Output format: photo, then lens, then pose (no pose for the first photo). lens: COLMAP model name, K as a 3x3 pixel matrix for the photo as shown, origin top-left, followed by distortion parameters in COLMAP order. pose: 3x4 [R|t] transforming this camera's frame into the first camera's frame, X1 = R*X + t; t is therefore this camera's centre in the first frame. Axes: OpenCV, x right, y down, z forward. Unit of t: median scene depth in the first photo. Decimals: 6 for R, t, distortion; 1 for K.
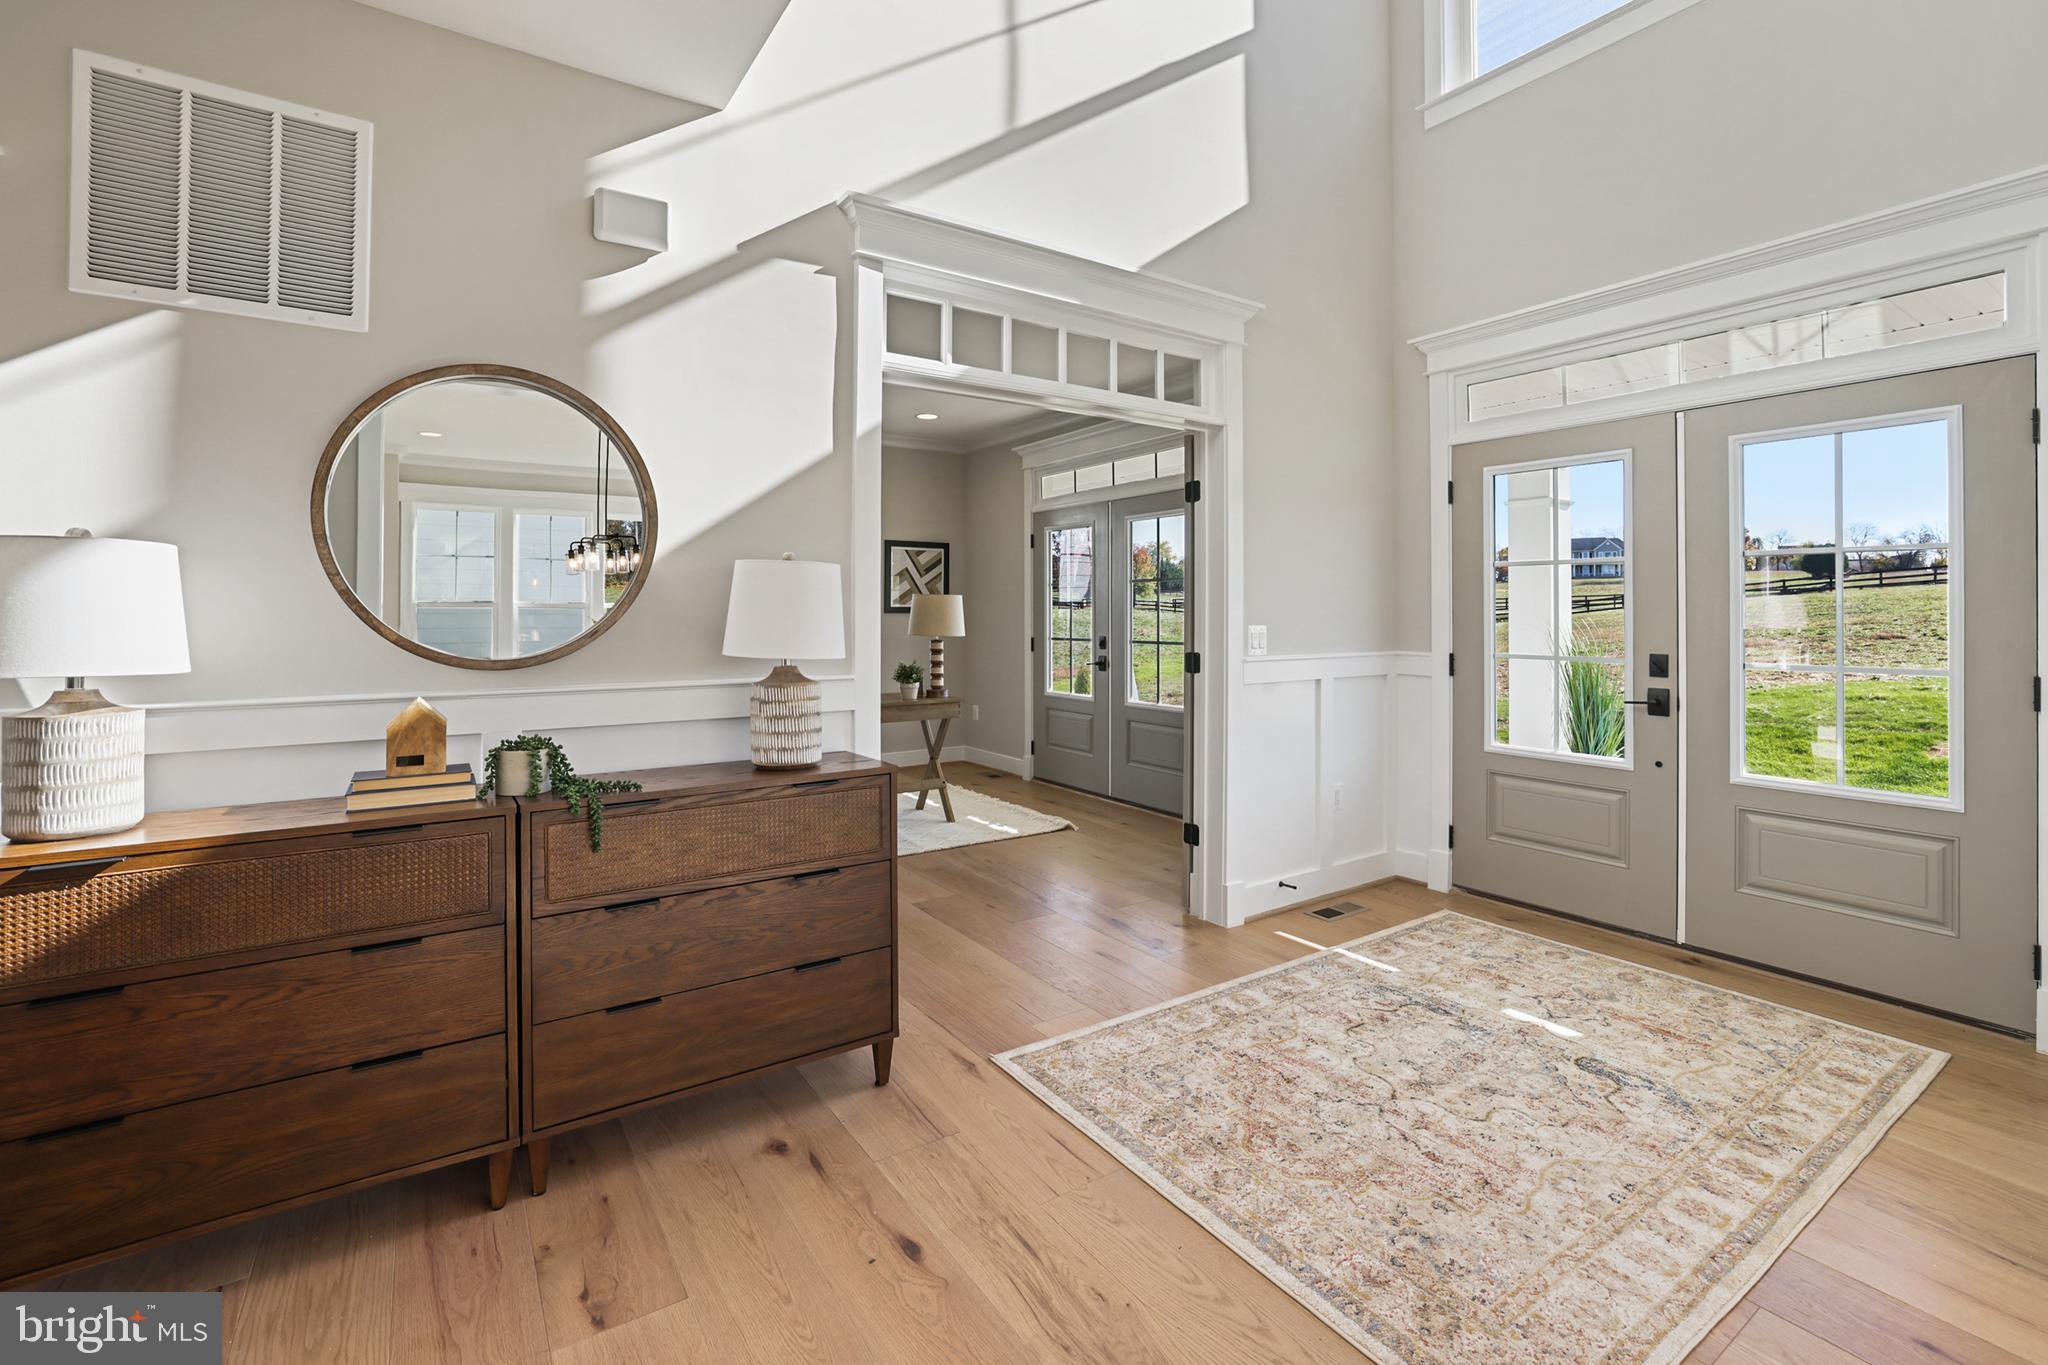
lens RADIAL K [[898.9, 0, 1004.5], [0, 898.9, 601.9], [0, 0, 1]] dist [-0.022148, 0.004530]
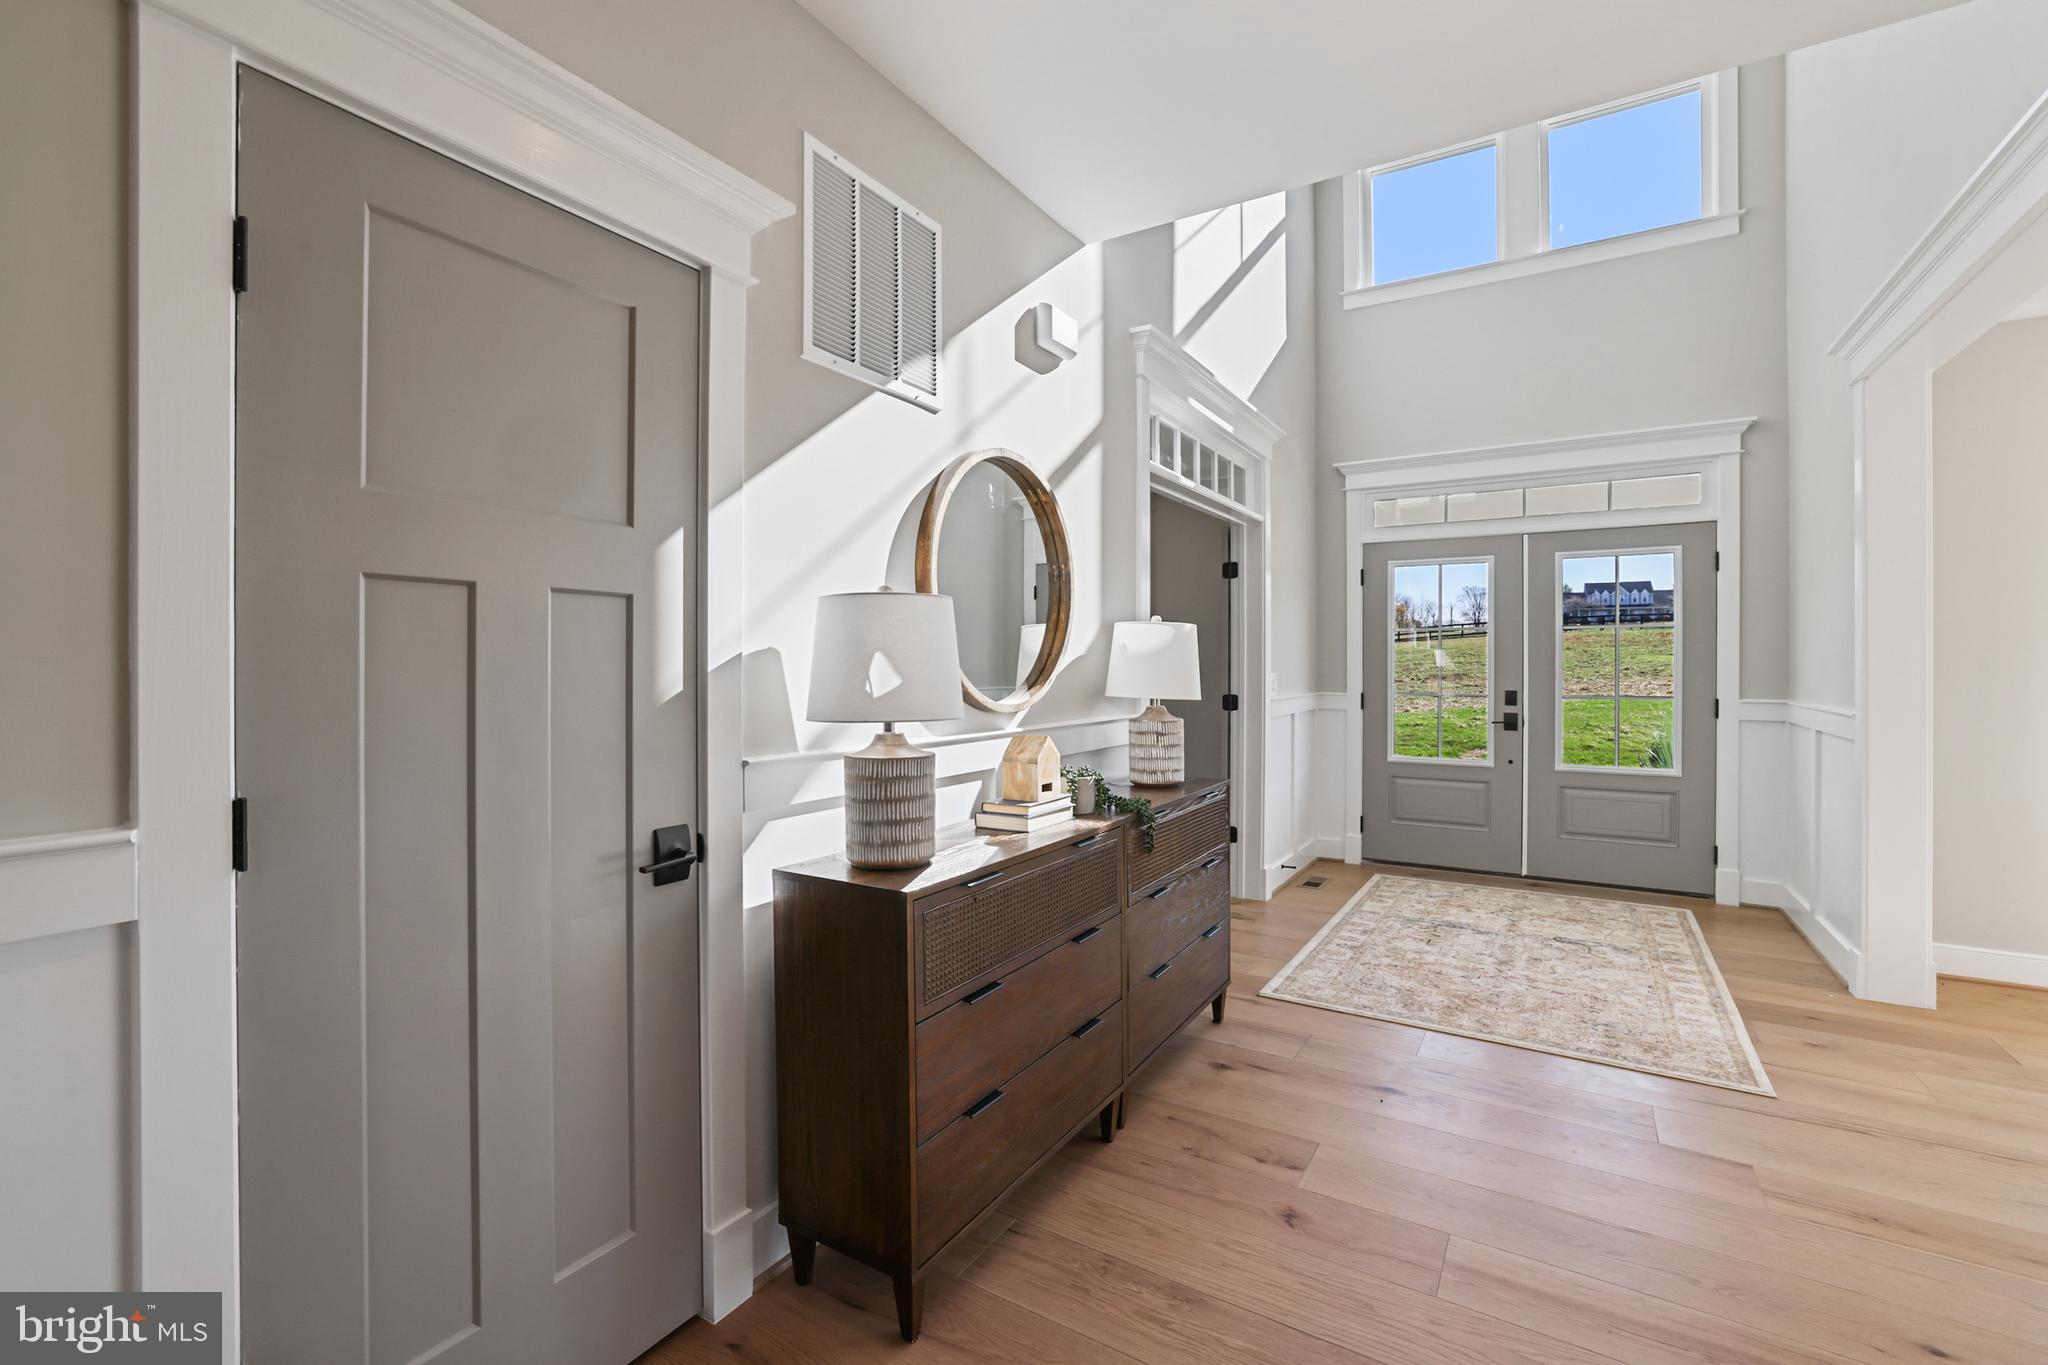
lens RADIAL K [[898.9, 0, 986.6], [0, 898.9, 664.8], [0, 0, 1]] dist [-0.022148, 0.004530]
pose [[0.913141, -0.000495, 0.407644, -0.928646], [-0.004830, 0.999916, 0.012034, -0.000744], [-0.407616, -0.012958, 0.913062, -0.056950]]
